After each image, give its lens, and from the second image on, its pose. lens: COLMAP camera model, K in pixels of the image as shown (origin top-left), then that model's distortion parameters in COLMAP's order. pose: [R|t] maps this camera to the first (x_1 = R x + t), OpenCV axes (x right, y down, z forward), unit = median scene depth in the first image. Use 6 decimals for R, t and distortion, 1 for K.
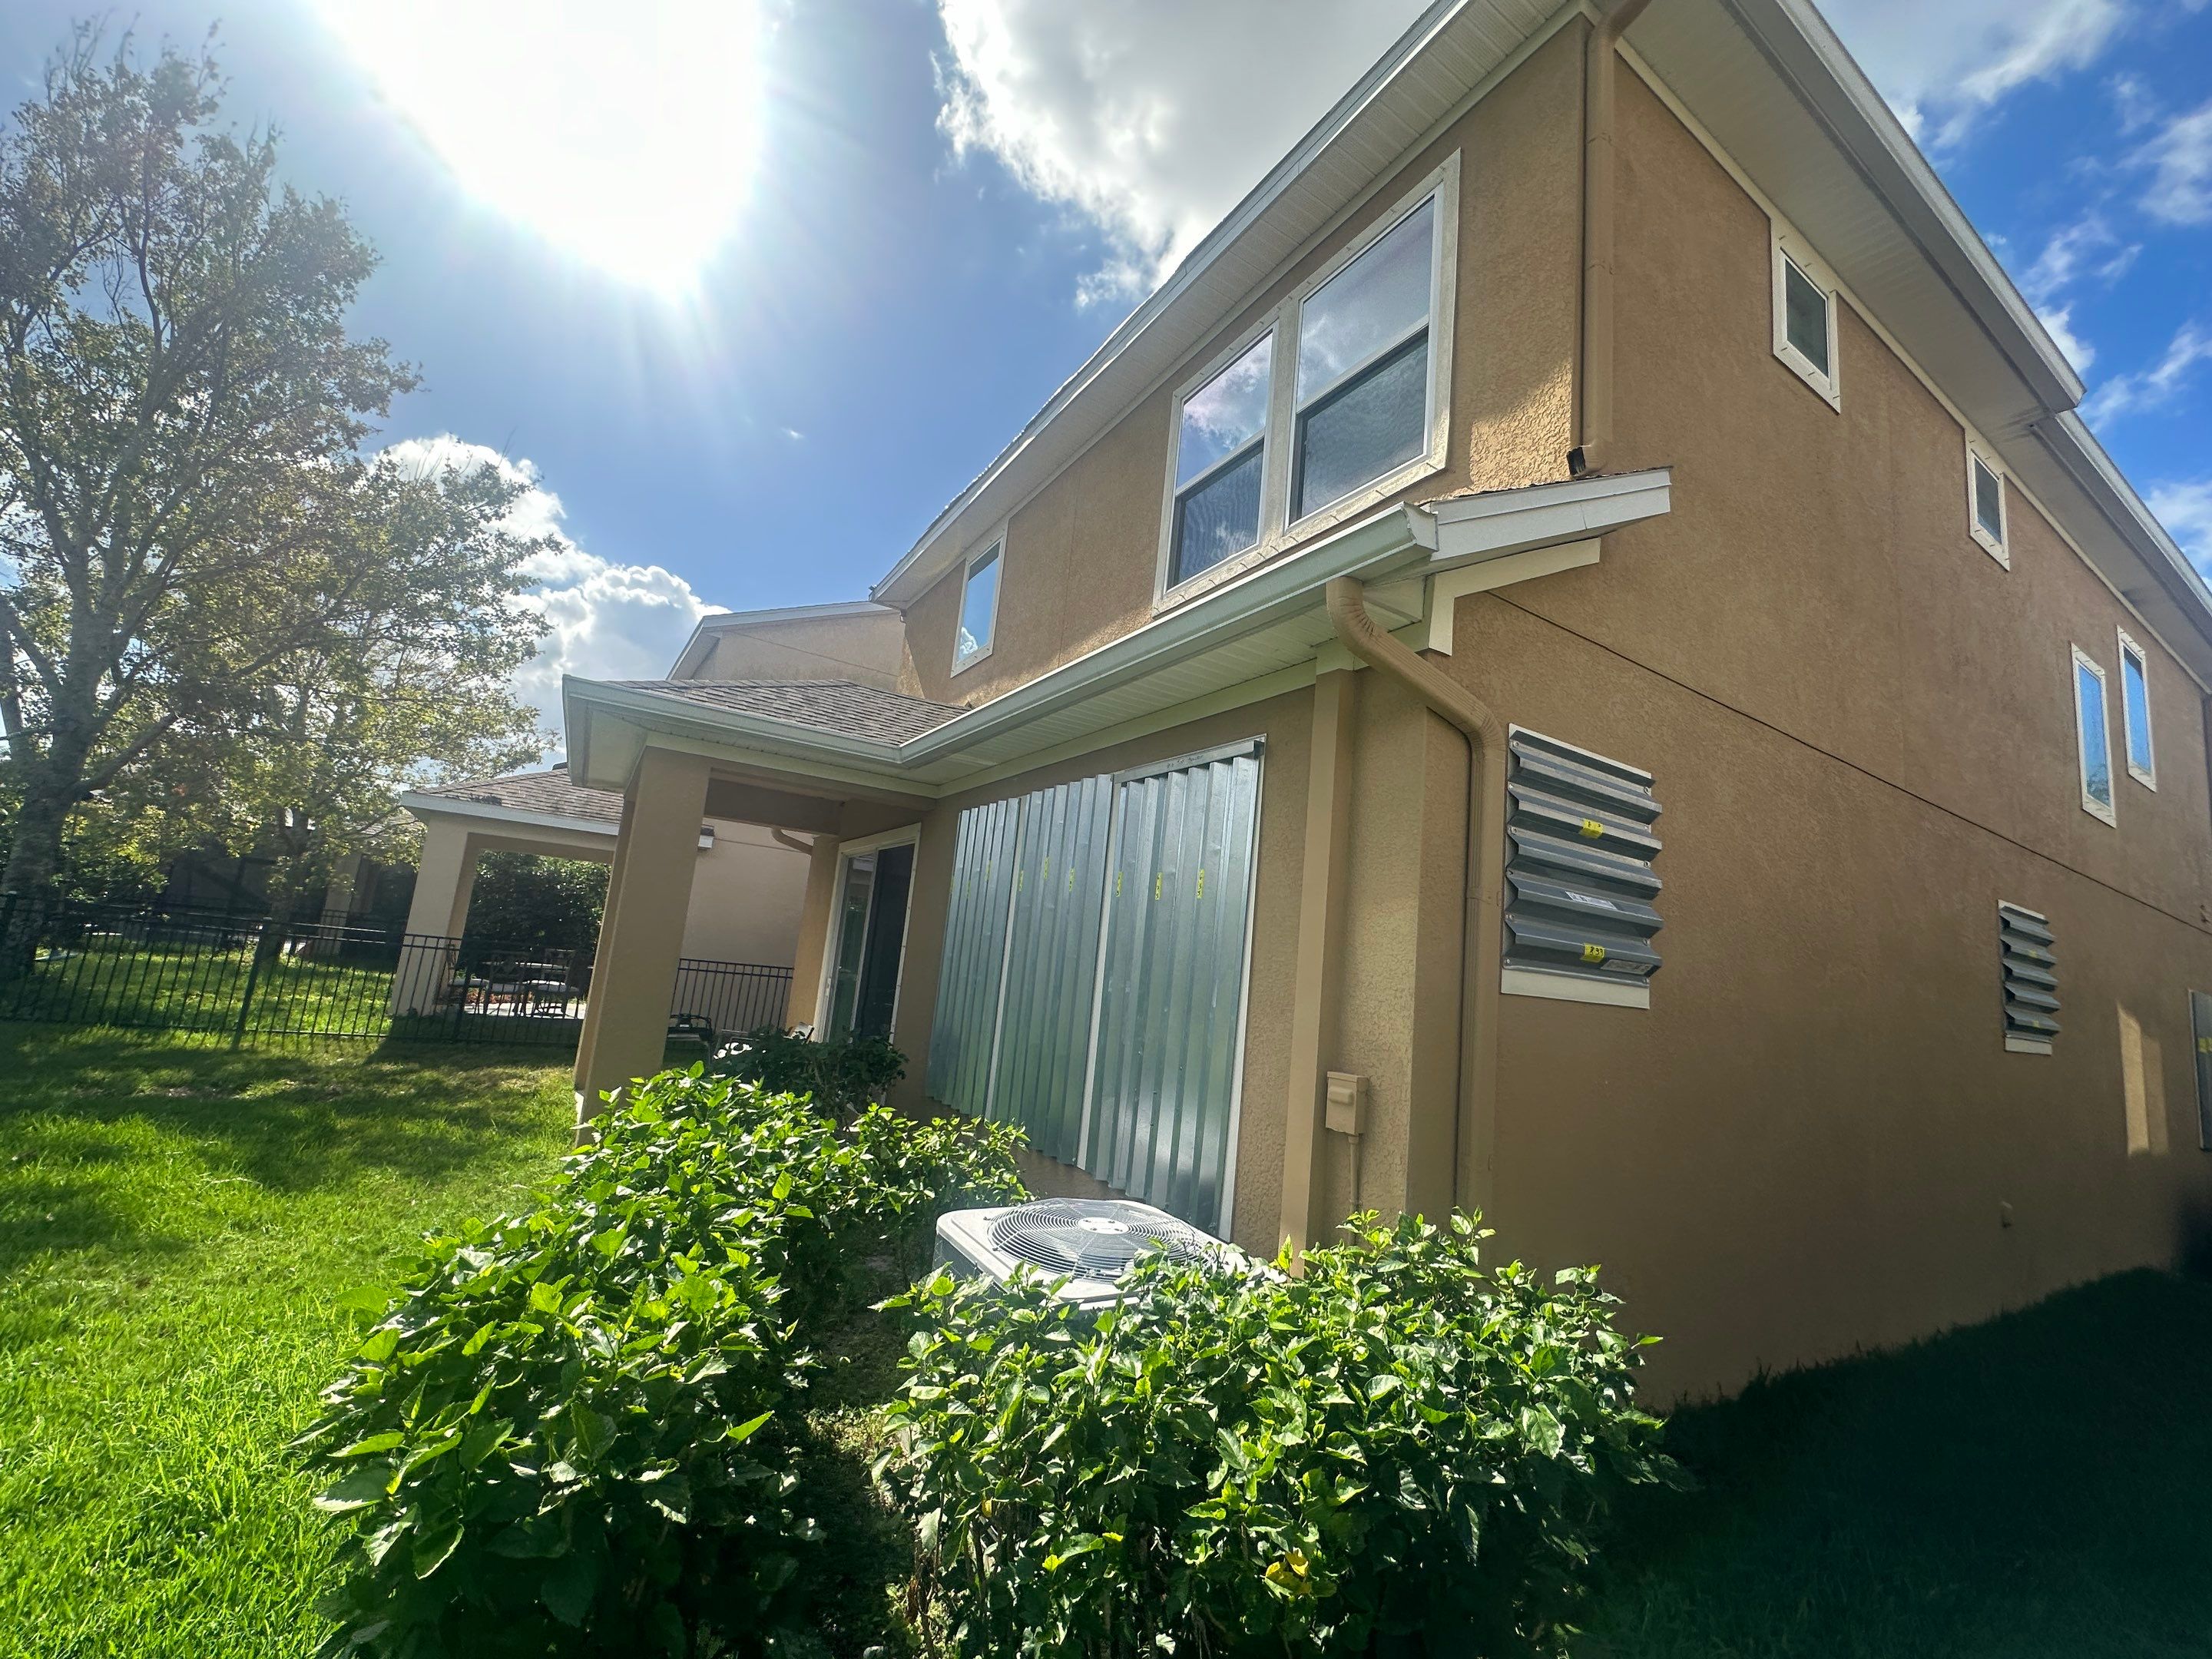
lens RADIAL K [[895.6, 0, 1110.2], [0, 895.6, 832.5], [0, 0, 1]] dist [-0.001882, 0.000207]
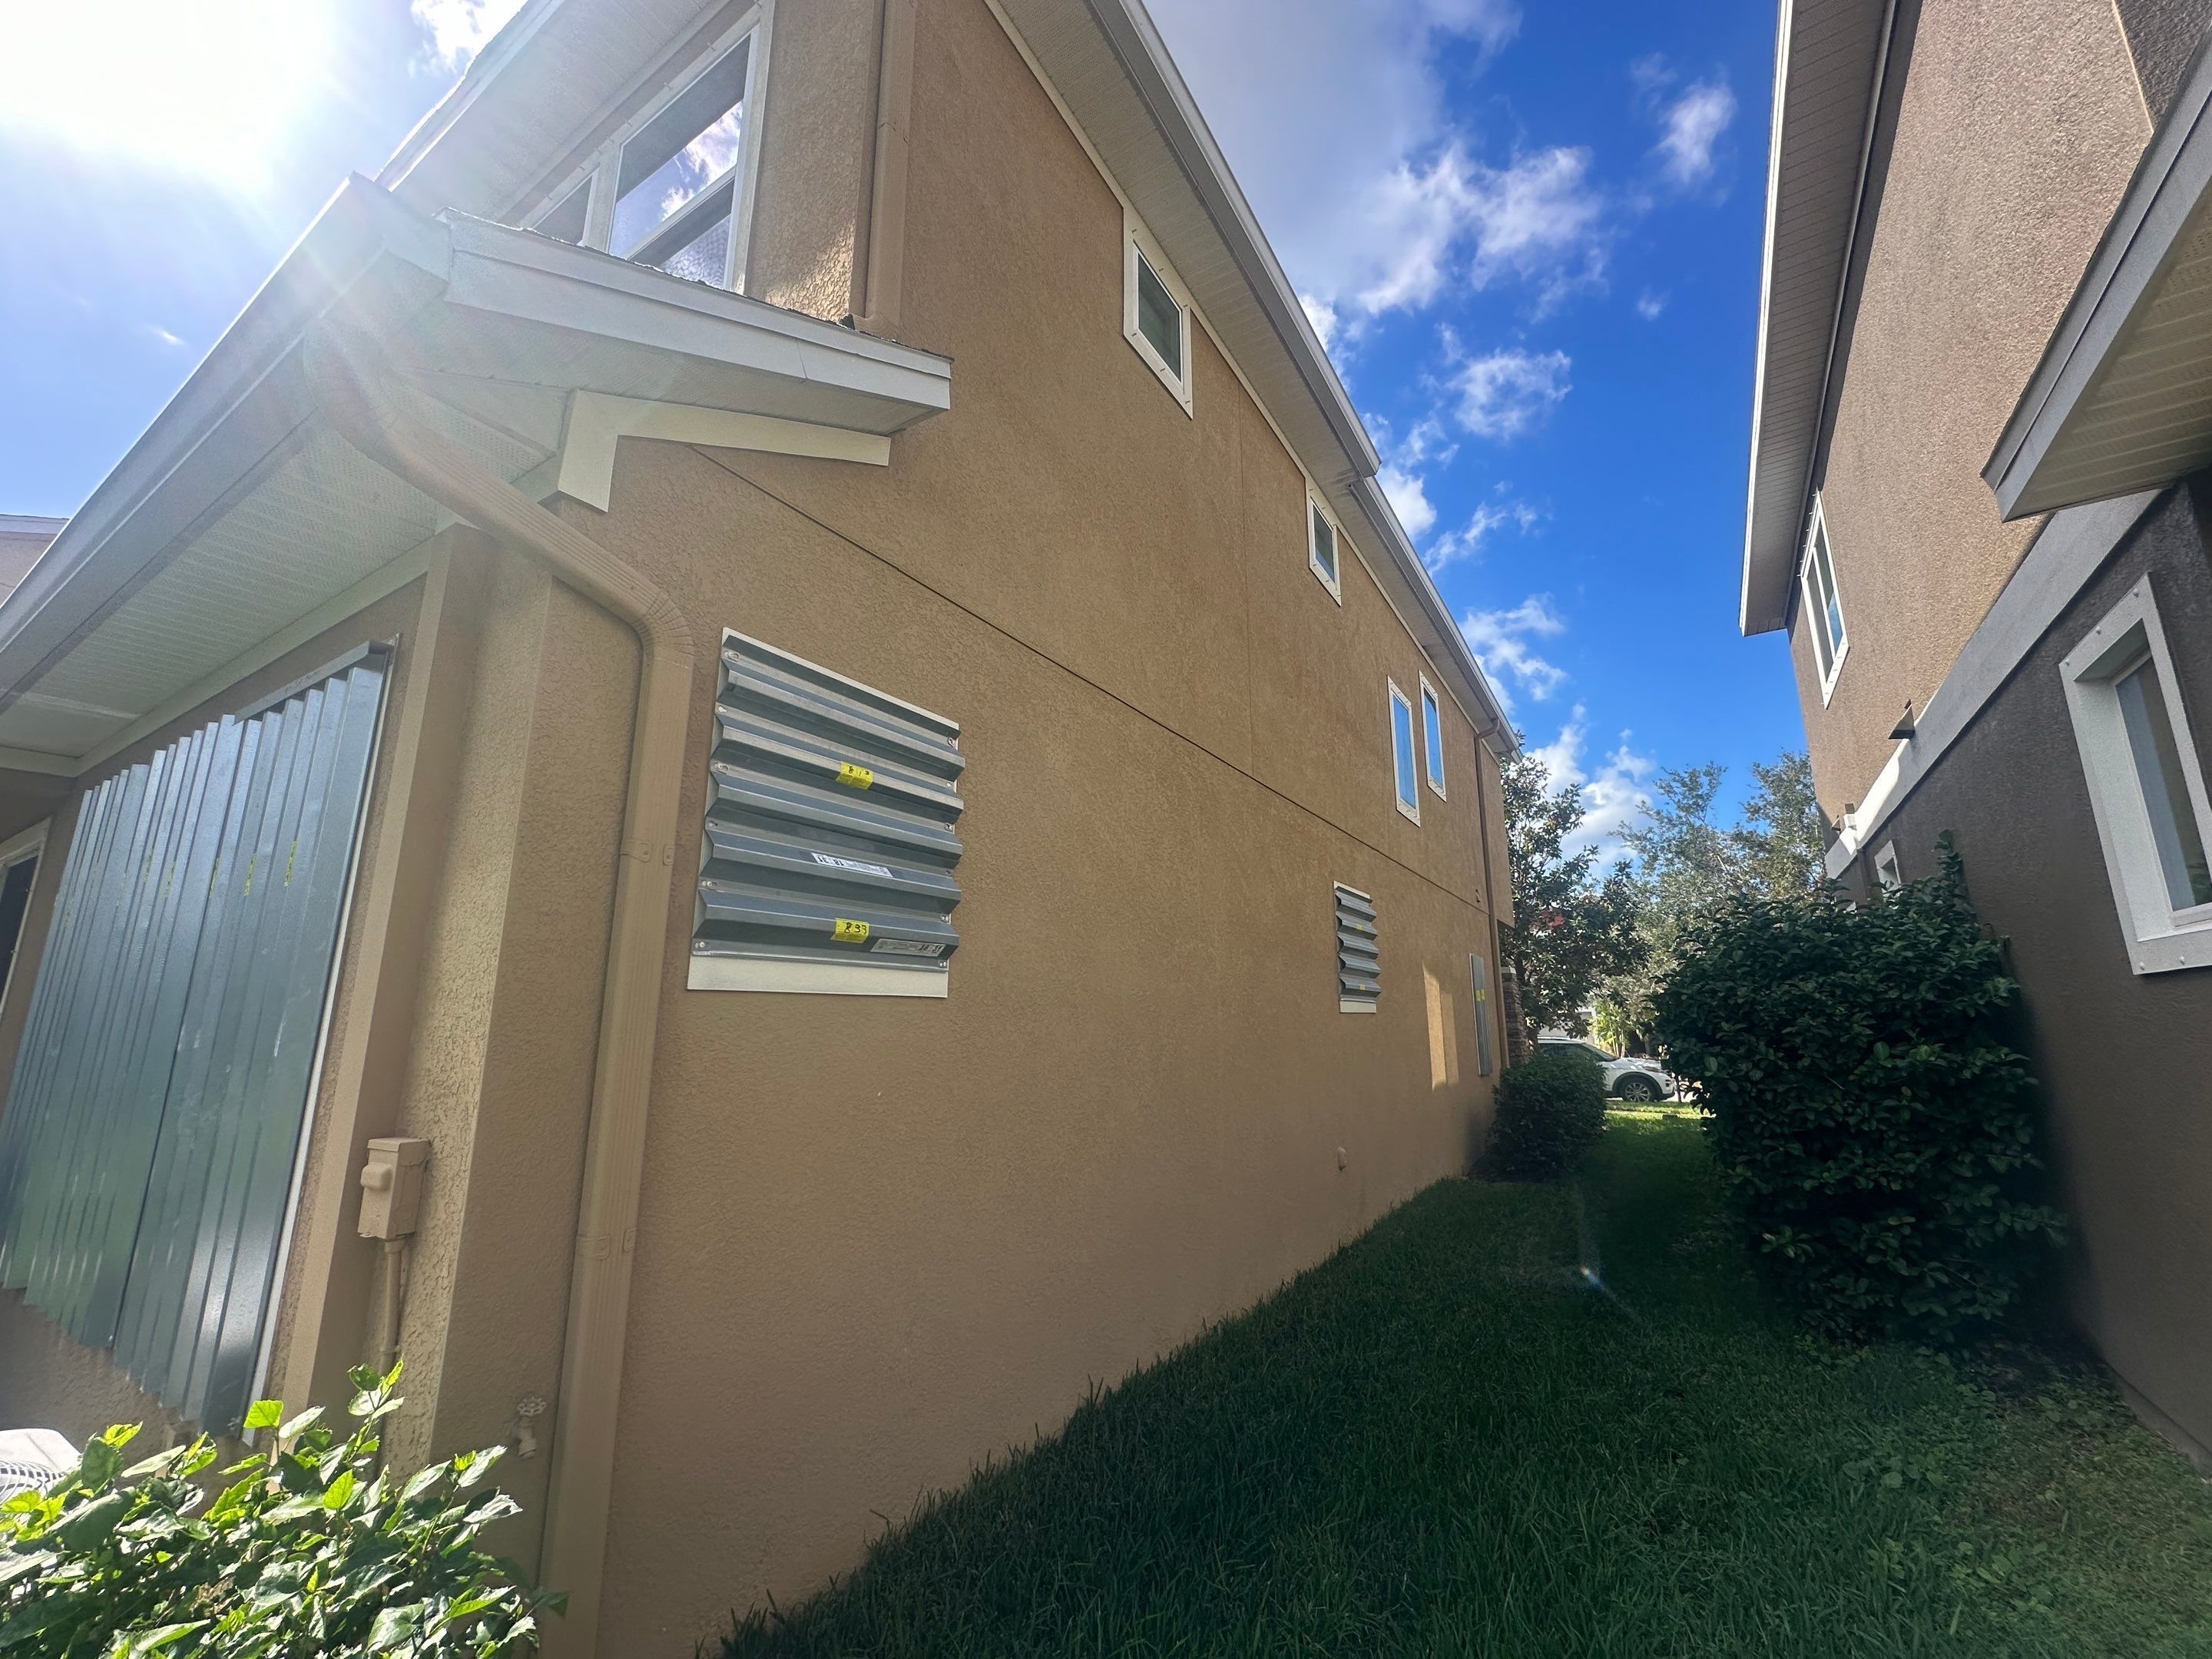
lens RADIAL K [[888.9, 0, 1113.8], [0, 888.9, 831.9], [0, 0, 1]] dist [0.001813, -0.000095]
pose [[0.889621, -0.001212, 0.456698, 0.262618], [0.017647, 0.999341, -0.031723, 0.051812], [-0.456359, 0.036281, 0.889056, 0.131663]]
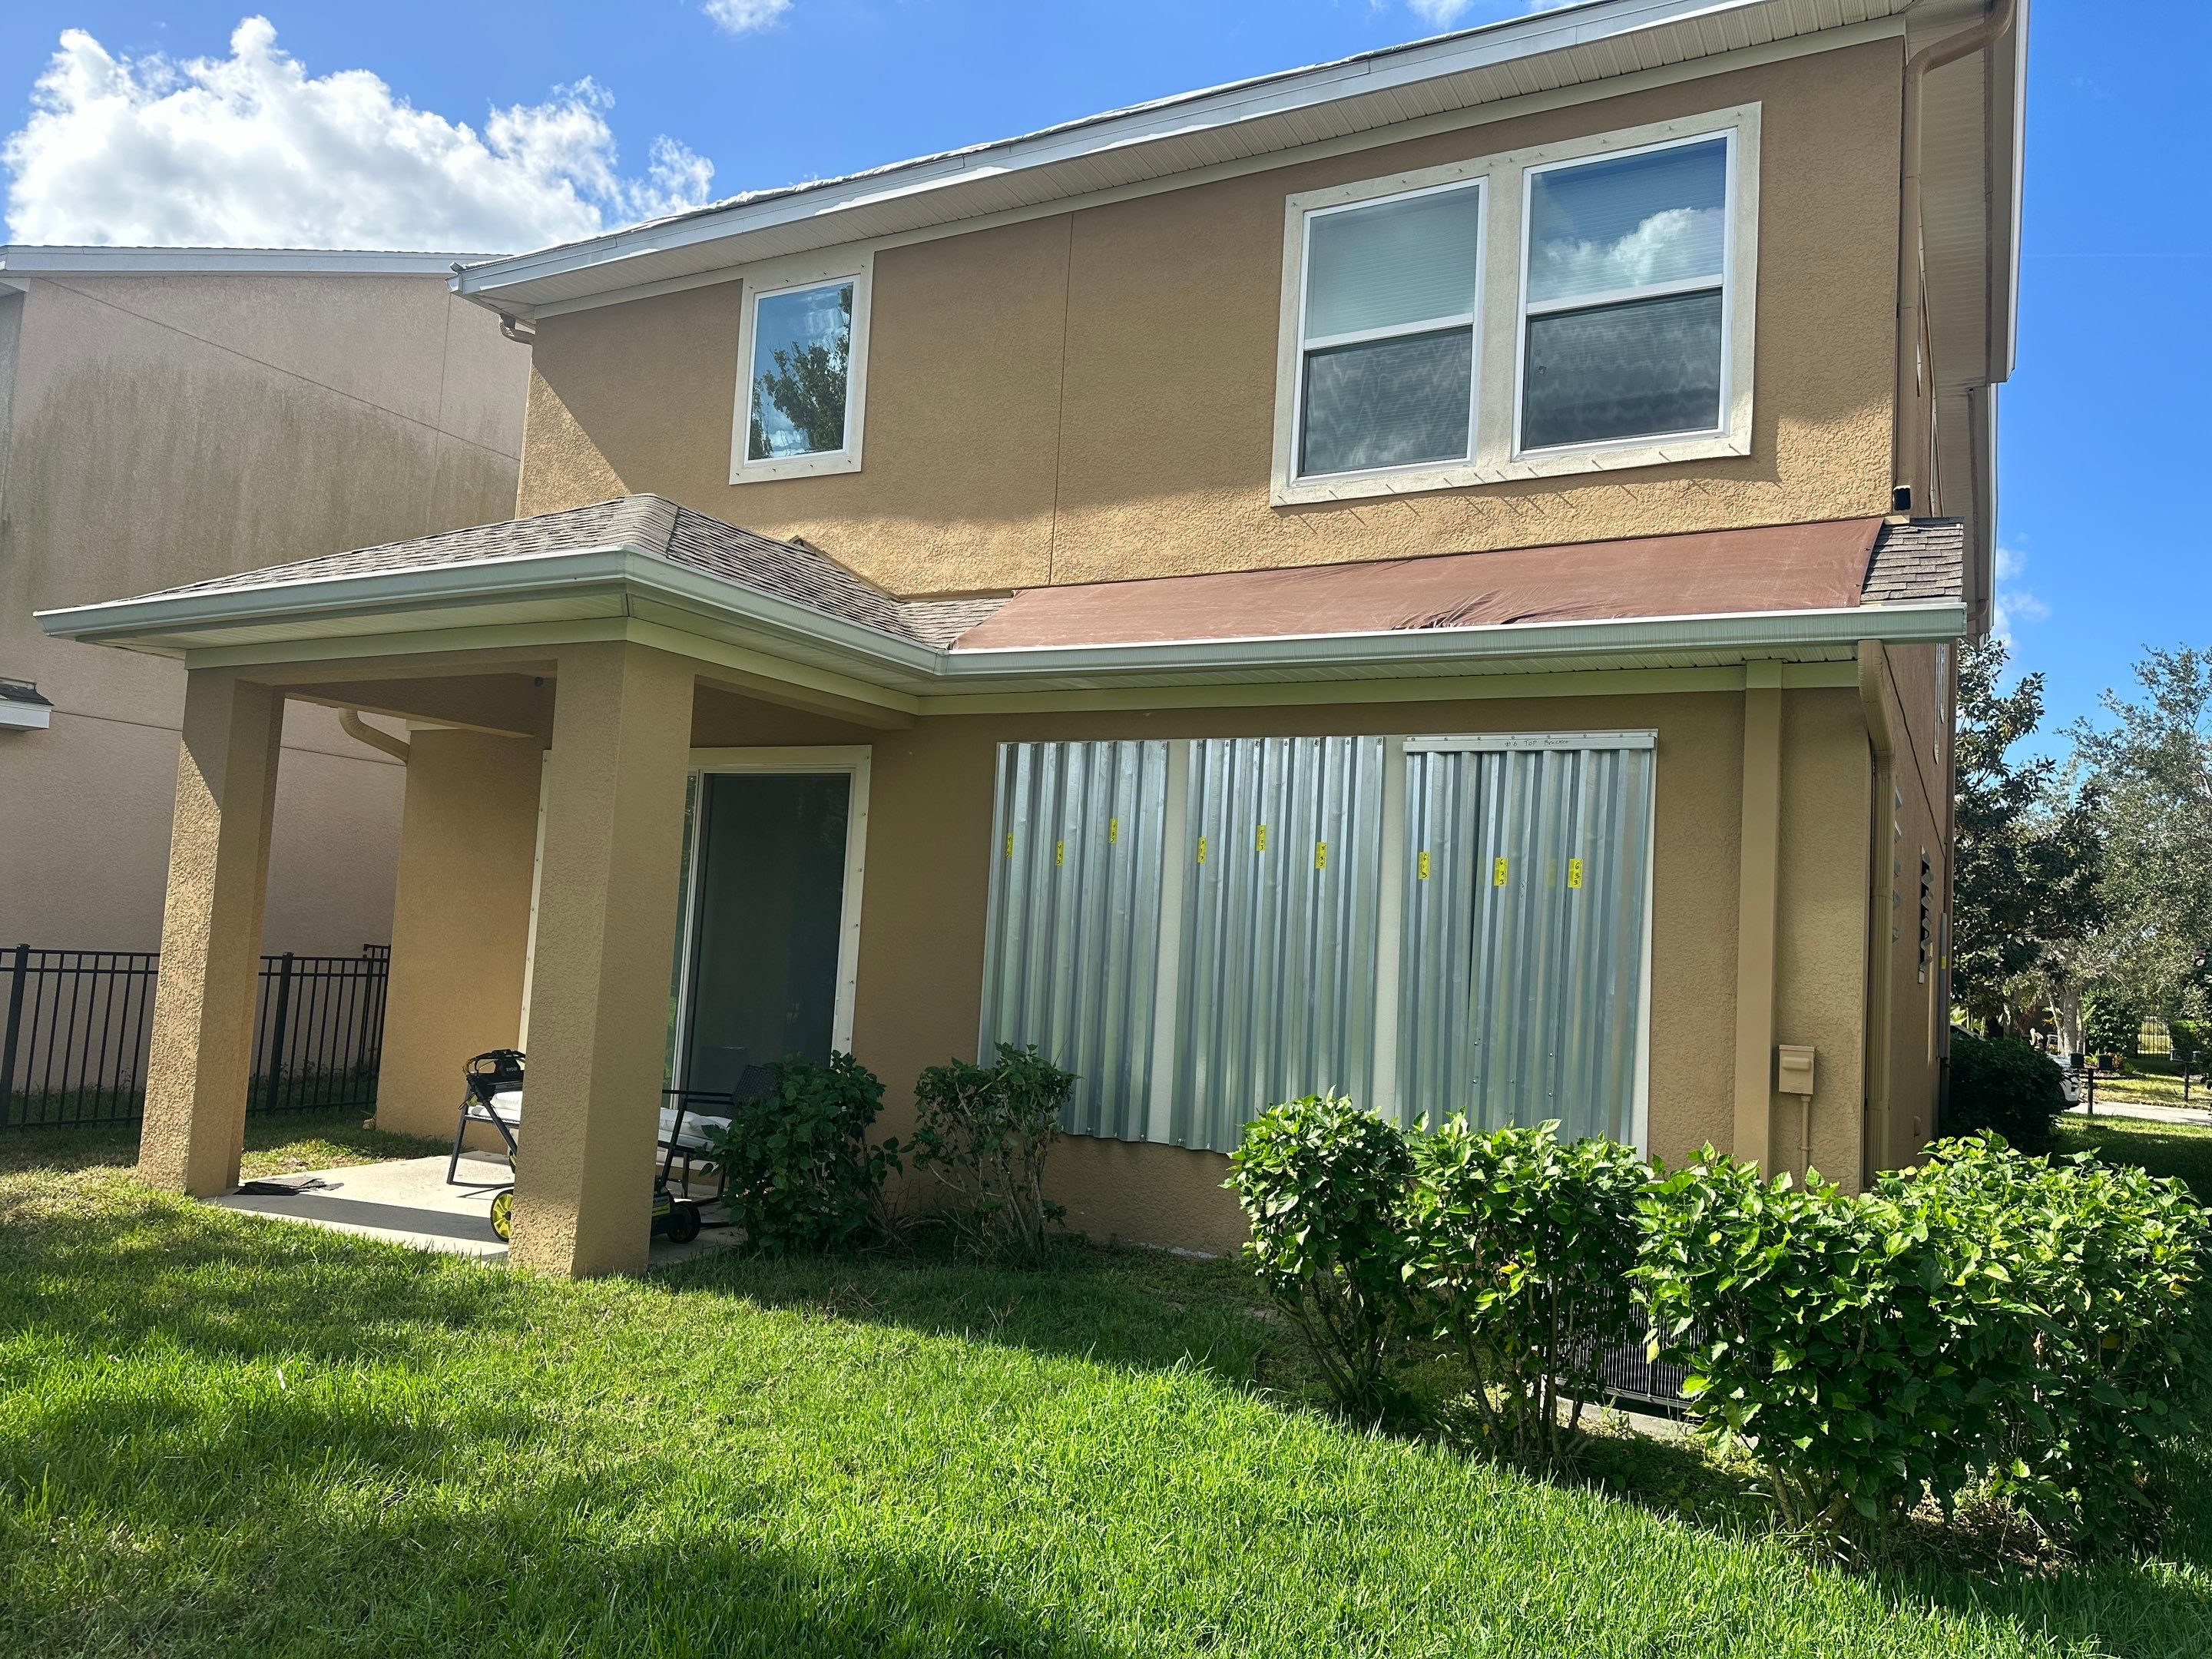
lens RADIAL K [[1558.4, 0, 1112.5], [0, 1558.4, 846.2], [0, 0, 1]] dist [0.113048, -0.169016]
pose [[0.869481, -0.016699, 0.493685, -0.959655], [-0.045681, 0.992427, 0.114022, -0.117775], [-0.491850, -0.121693, 0.862133, -0.204032]]
